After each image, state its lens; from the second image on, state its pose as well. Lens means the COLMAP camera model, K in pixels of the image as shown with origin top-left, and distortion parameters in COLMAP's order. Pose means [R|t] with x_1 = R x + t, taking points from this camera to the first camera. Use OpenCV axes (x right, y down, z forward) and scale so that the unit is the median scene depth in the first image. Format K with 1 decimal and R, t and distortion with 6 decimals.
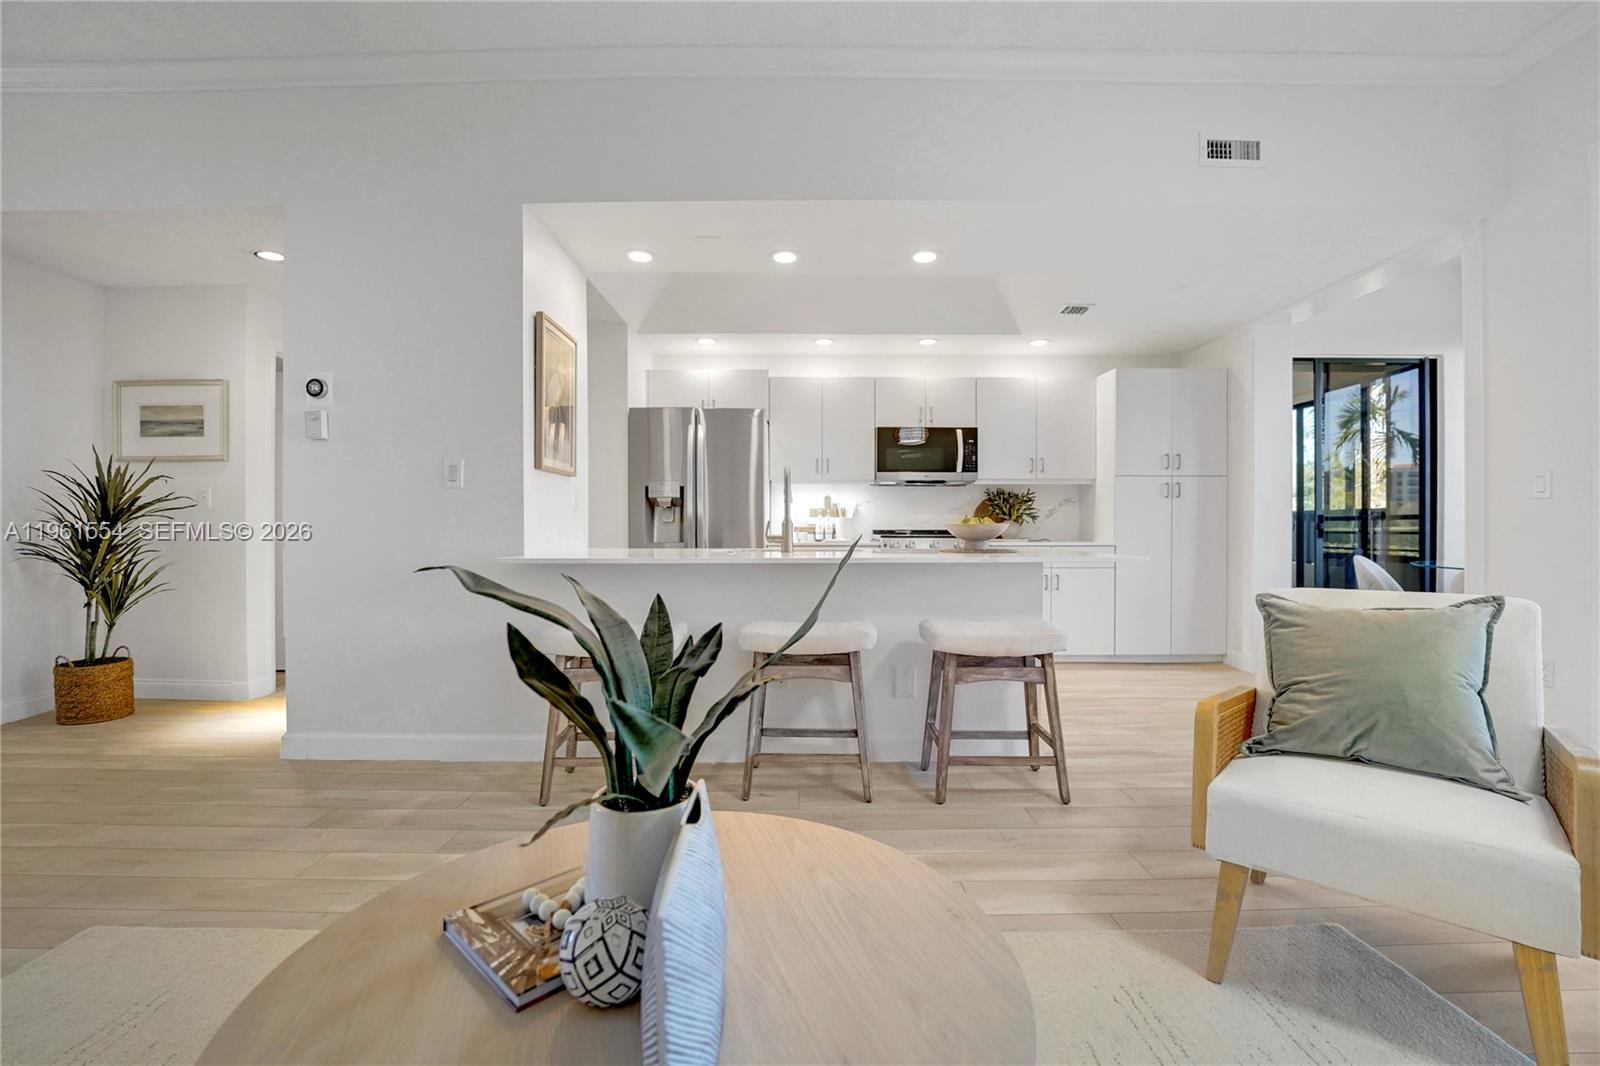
lens RADIAL K [[676.5, 0, 797.2], [0, 676.5, 535.6], [0, 0, 1]] dist [-0.032825, 0.004875]
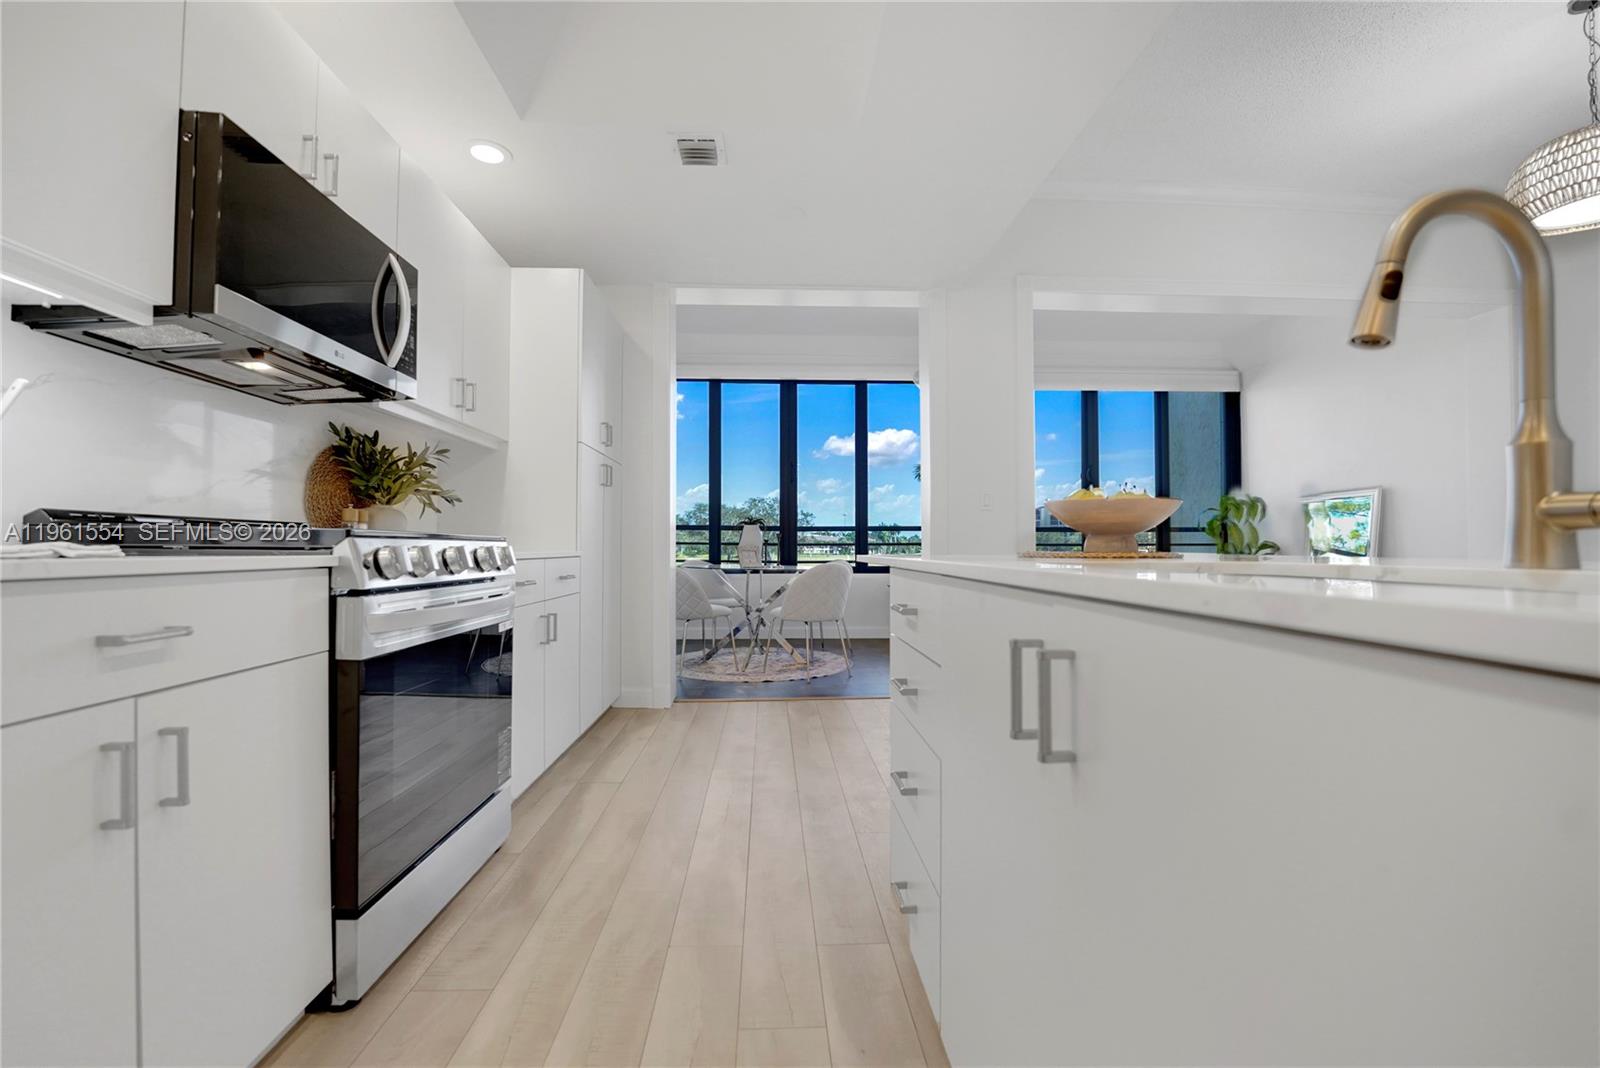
lens RADIAL K [[676.5, 0, 804.7], [0, 676.5, 534.3], [0, 0, 1]] dist [-0.032825, 0.004875]
pose [[-0.047130, 0.017819, 0.998730, -0.142740], [0.013125, 0.999766, -0.017218, 0.008147], [-0.998803, 0.012296, -0.047353, 0.789407]]
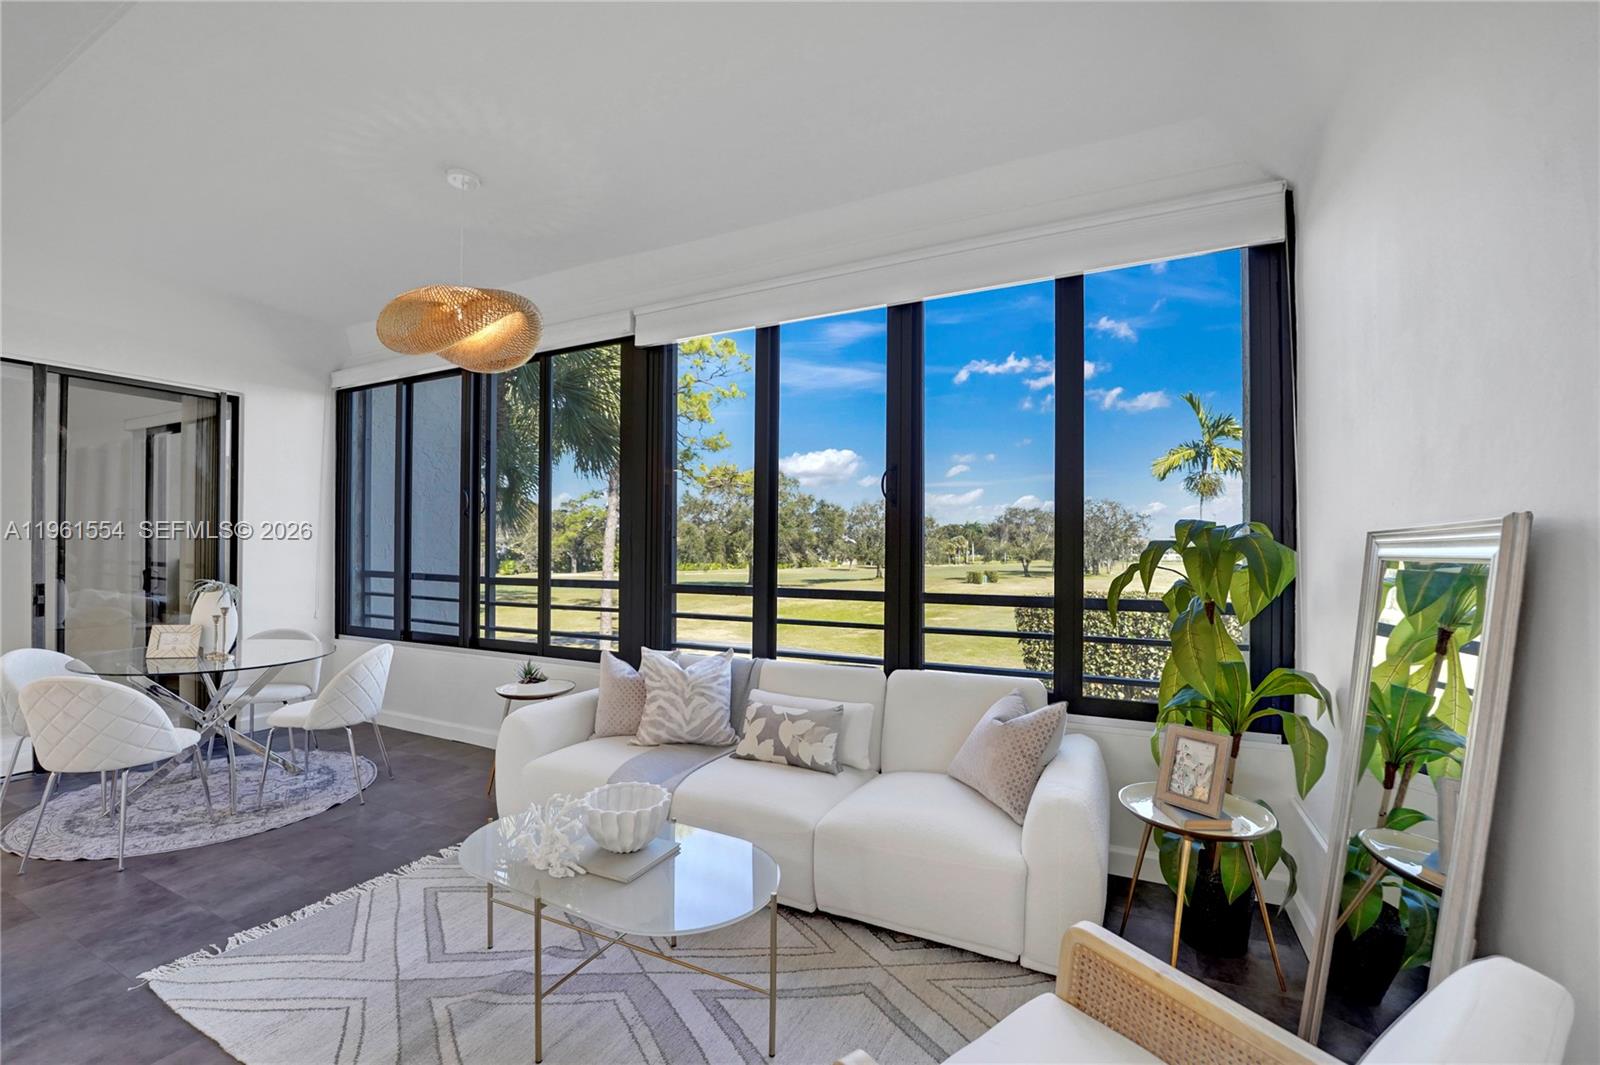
lens RADIAL K [[676.5, 0, 799.0], [0, 676.5, 542.1], [0, 0, 1]] dist [-0.032825, 0.004875]
pose [[0.444825, 0.012162, 0.895535, 0.564048], [0.007374, 0.999824, -0.017241, -0.062585], [-0.895587, 0.014273, 0.444657, -0.043660]]
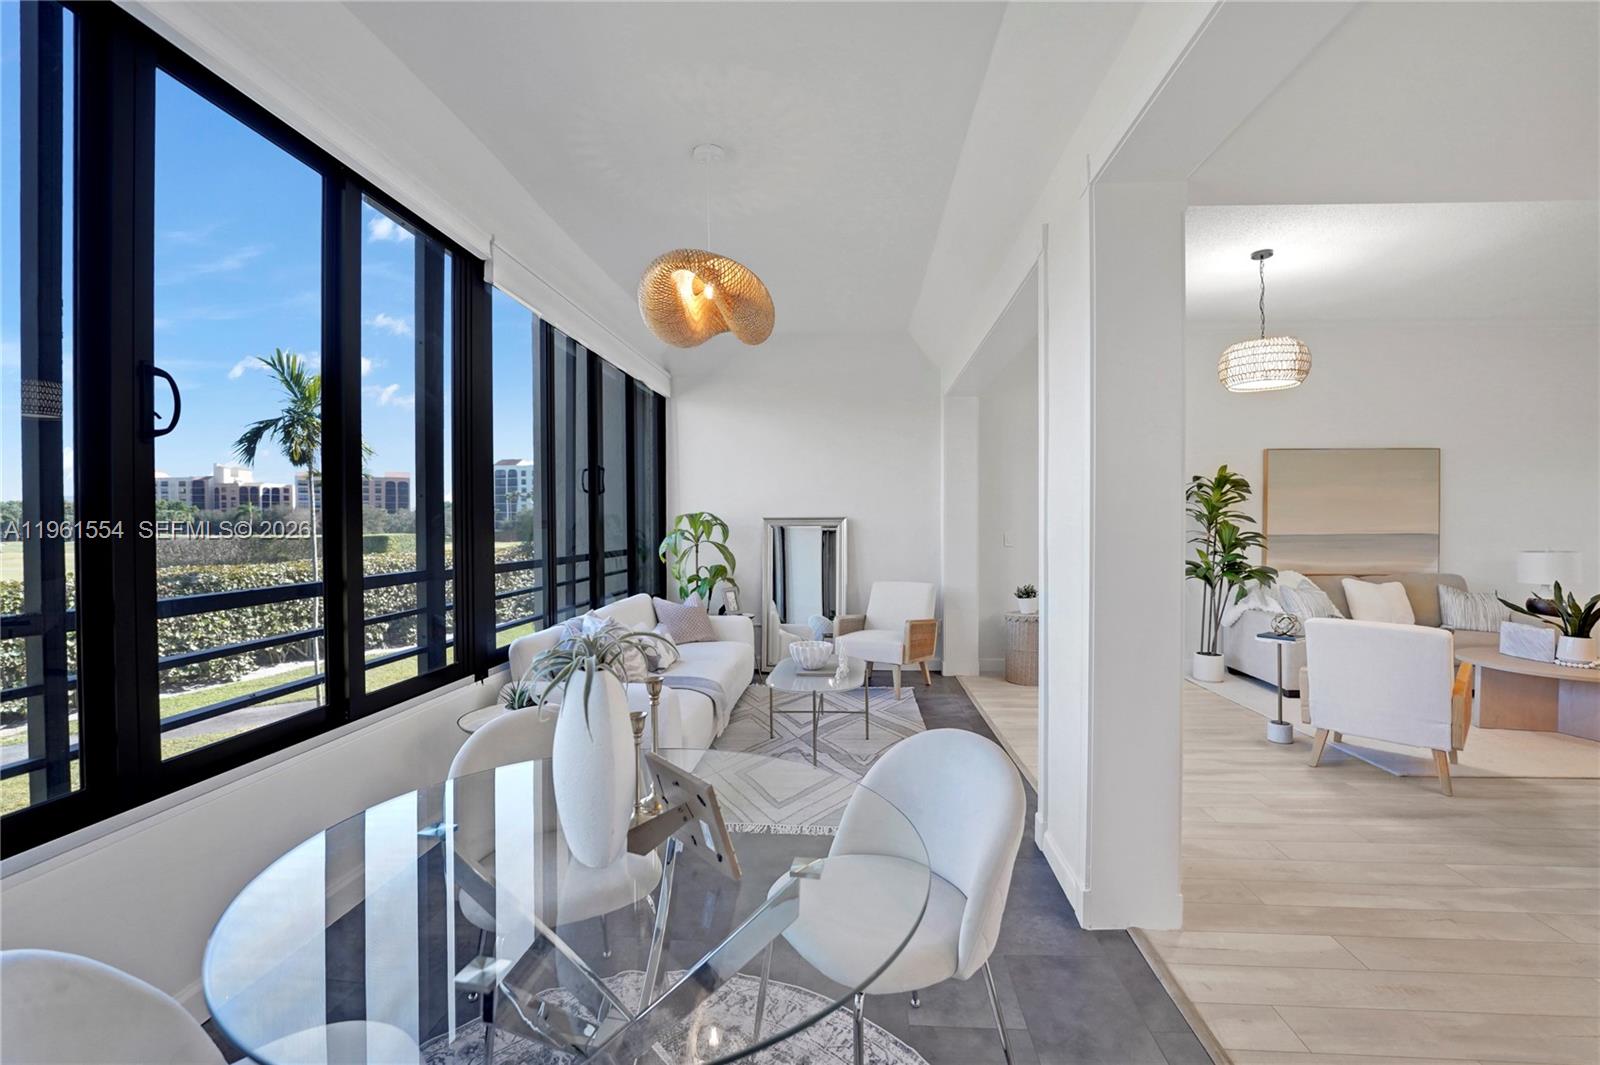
lens RADIAL K [[665.8, 0, 801.2], [0, 665.8, 532.7], [0, 0, 1]] dist [-0.025399, 0.001046]
pose [[-0.996079, 0.004645, 0.088341, 0.818153], [0.006944, 0.999645, 0.025741, -0.076463], [-0.088190, 0.026254, -0.995758, 1.030903]]
